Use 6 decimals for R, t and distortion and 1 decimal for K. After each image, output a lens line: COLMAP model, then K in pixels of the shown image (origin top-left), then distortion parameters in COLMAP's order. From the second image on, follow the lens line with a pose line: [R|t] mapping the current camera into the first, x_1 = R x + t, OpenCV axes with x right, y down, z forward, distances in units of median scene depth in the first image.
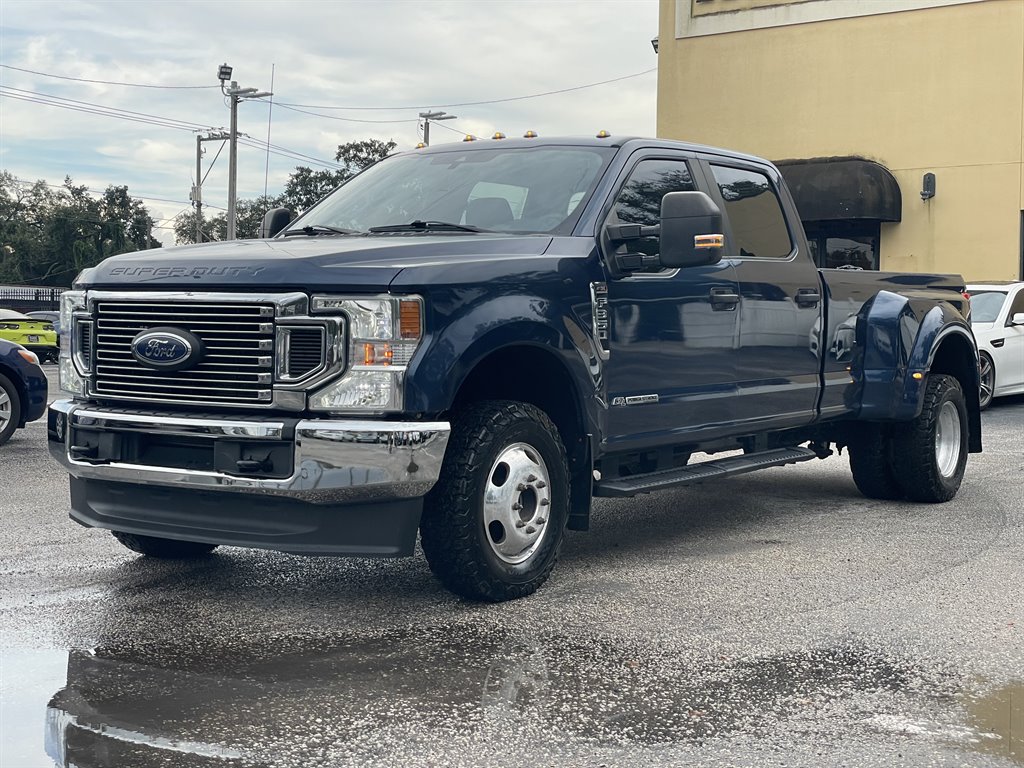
lens RADIAL K [[1578.9, 0, 504.8], [0, 1578.9, 381.3], [0, 0, 1]] dist [0.079697, 0.000000]
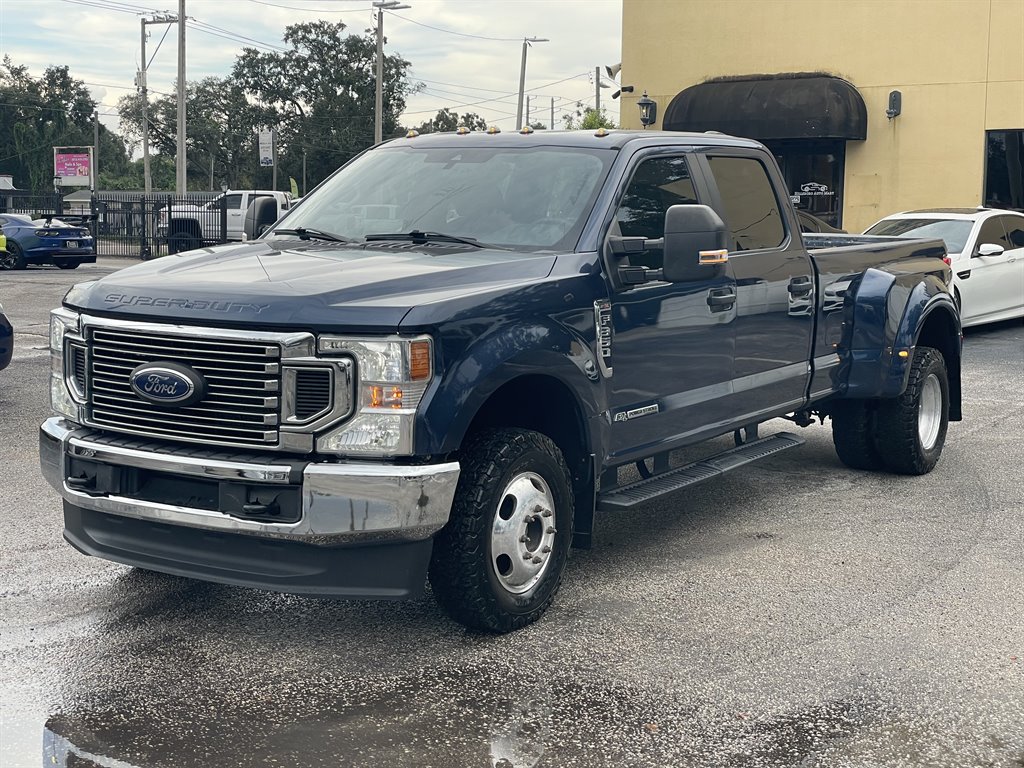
lens RADIAL K [[1578.9, 0, 520.4], [0, 1578.9, 384.4], [0, 0, 1]] dist [0.079697, 0.000000]
pose [[0.999177, -0.000977, 0.040553, -0.031748], [-0.002041, 0.997234, 0.074303, -0.083393], [-0.040513, -0.074325, 0.996411, 0.015998]]
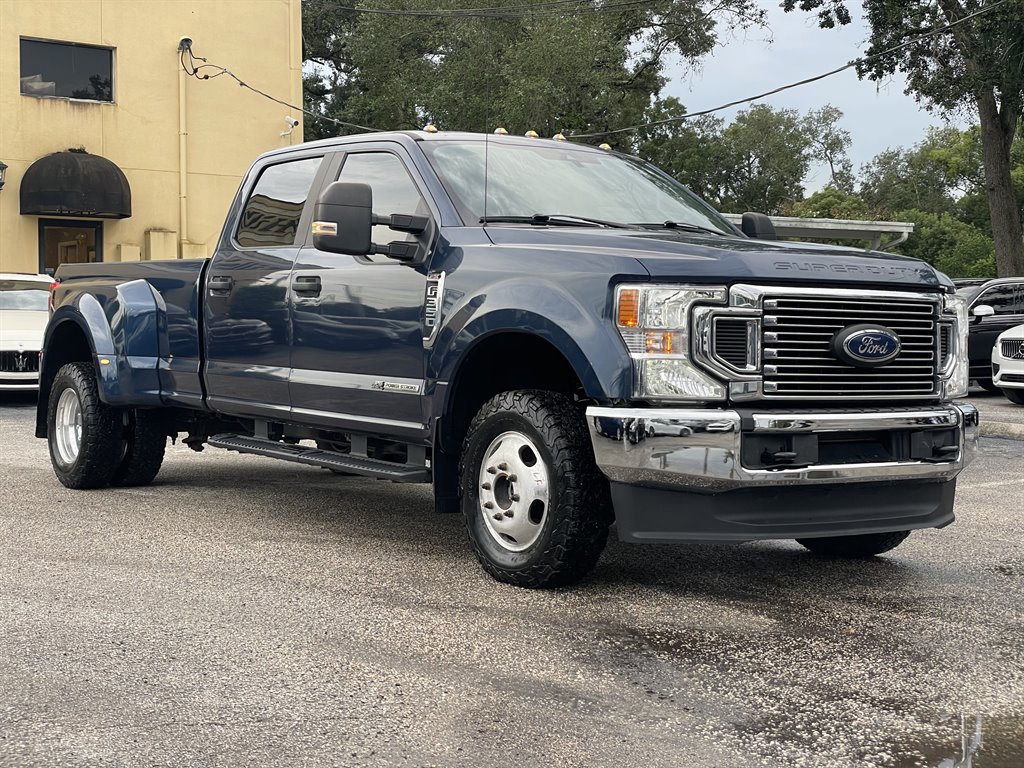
lens RADIAL K [[1578.9, 0, 504.5], [0, 1578.9, 376.6], [0, 0, 1]] dist [0.079697, 0.000000]
pose [[0.363864, -0.027762, 0.931038, -1.096351], [0.027952, 0.999431, 0.018877, -0.020029], [-0.931033, 0.019156, 0.364433, 0.756044]]
